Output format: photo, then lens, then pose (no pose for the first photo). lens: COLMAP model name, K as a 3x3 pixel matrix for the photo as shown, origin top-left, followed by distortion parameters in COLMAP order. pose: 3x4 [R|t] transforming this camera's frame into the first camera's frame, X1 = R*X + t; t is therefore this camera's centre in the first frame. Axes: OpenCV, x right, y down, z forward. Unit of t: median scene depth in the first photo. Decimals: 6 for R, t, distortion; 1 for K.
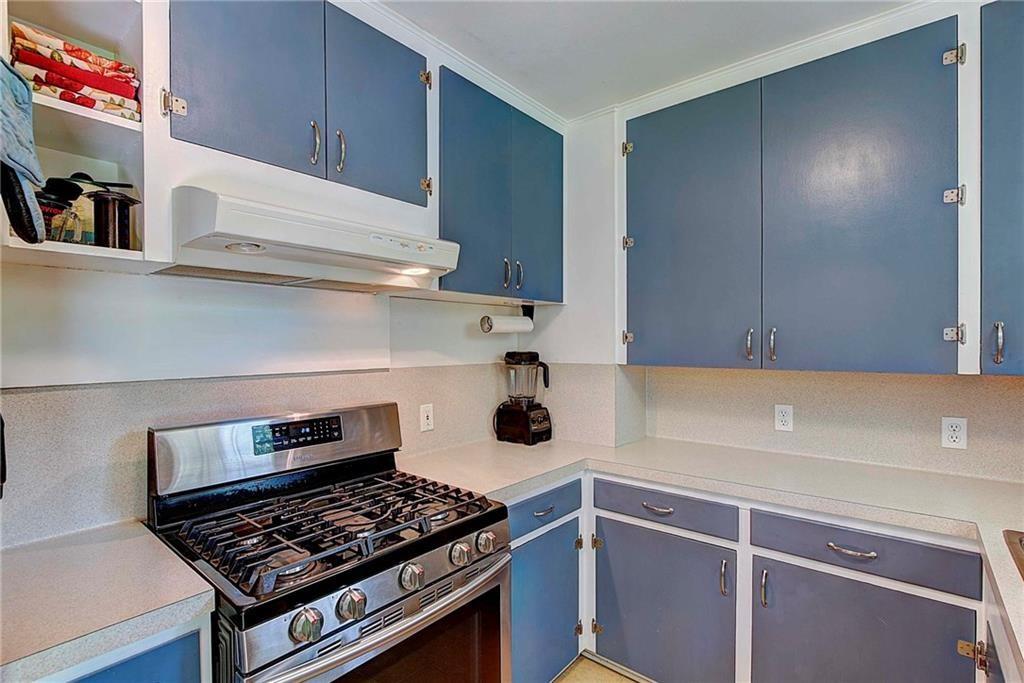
lens RADIAL K [[476.1, 0, 516.5], [0, 476.1, 346.7], [0, 0, 1]] dist [-0.017980, 0.003714]
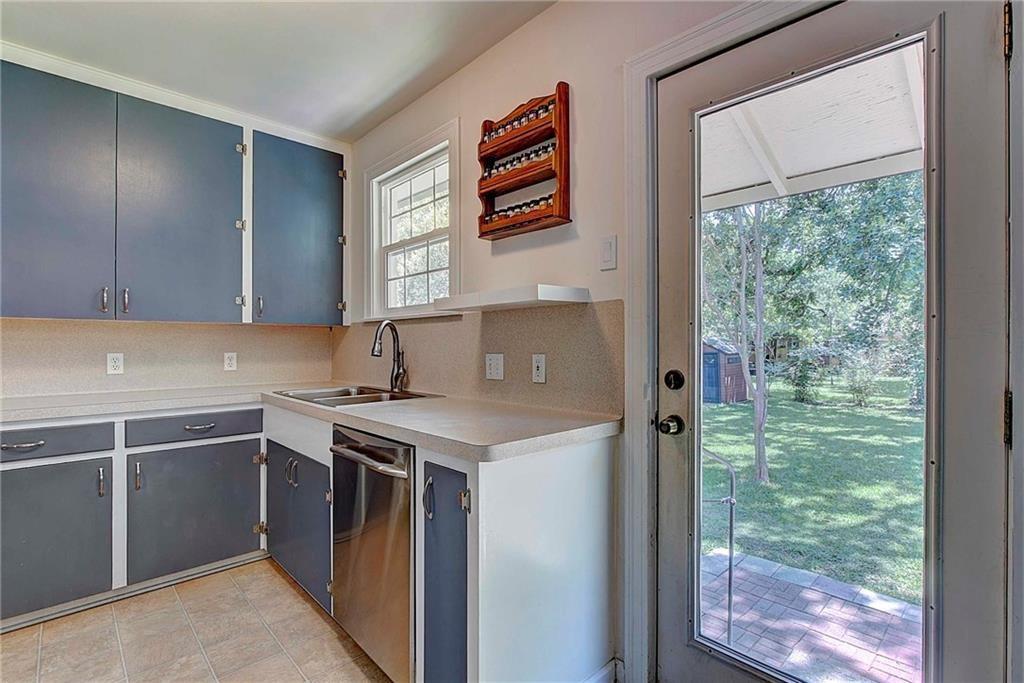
lens RADIAL K [[476.1, 0, 516.3], [0, 476.1, 342.1], [0, 0, 1]] dist [-0.017980, 0.003714]
pose [[0.112559, 0.008536, 0.993608, -0.625049], [0.007526, 0.999927, -0.009443, 0.128981], [-0.993616, 0.008540, 0.112487, -0.215132]]
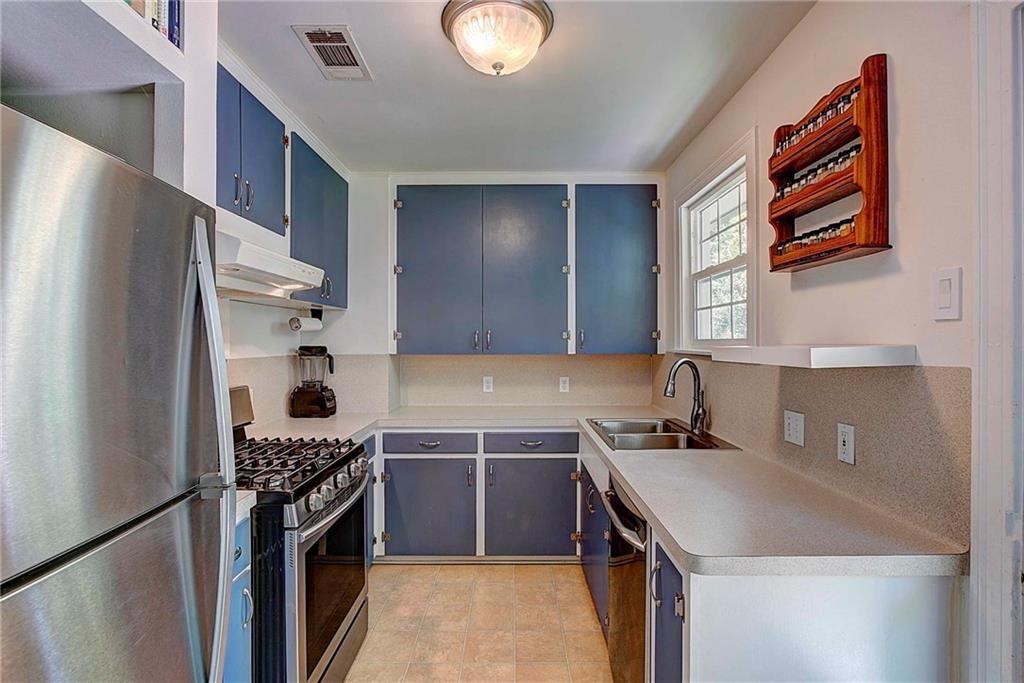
lens RADIAL K [[476.1, 0, 509.7], [0, 476.1, 341.4], [0, 0, 1]] dist [-0.017980, 0.003714]
pose [[0.772822, 0.001182, 0.634622, -0.506649], [0.003353, 0.999977, -0.005946, 0.010292], [-0.634614, 0.006724, 0.772800, -0.398789]]
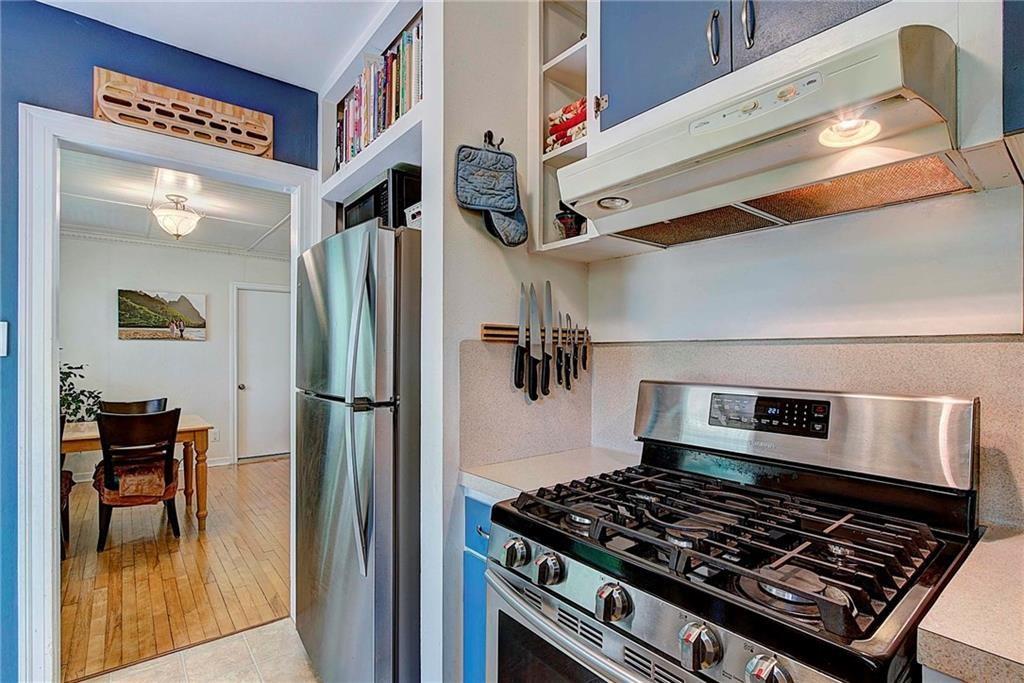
lens RADIAL K [[476.1, 0, 511.2], [0, 476.1, 348.1], [0, 0, 1]] dist [-0.017980, 0.003714]
pose [[-0.196802, 0.004097, -0.980435, 0.304036], [-0.009317, 0.999938, 0.006049, 0.062849], [0.980399, 0.010325, -0.196752, 0.606727]]
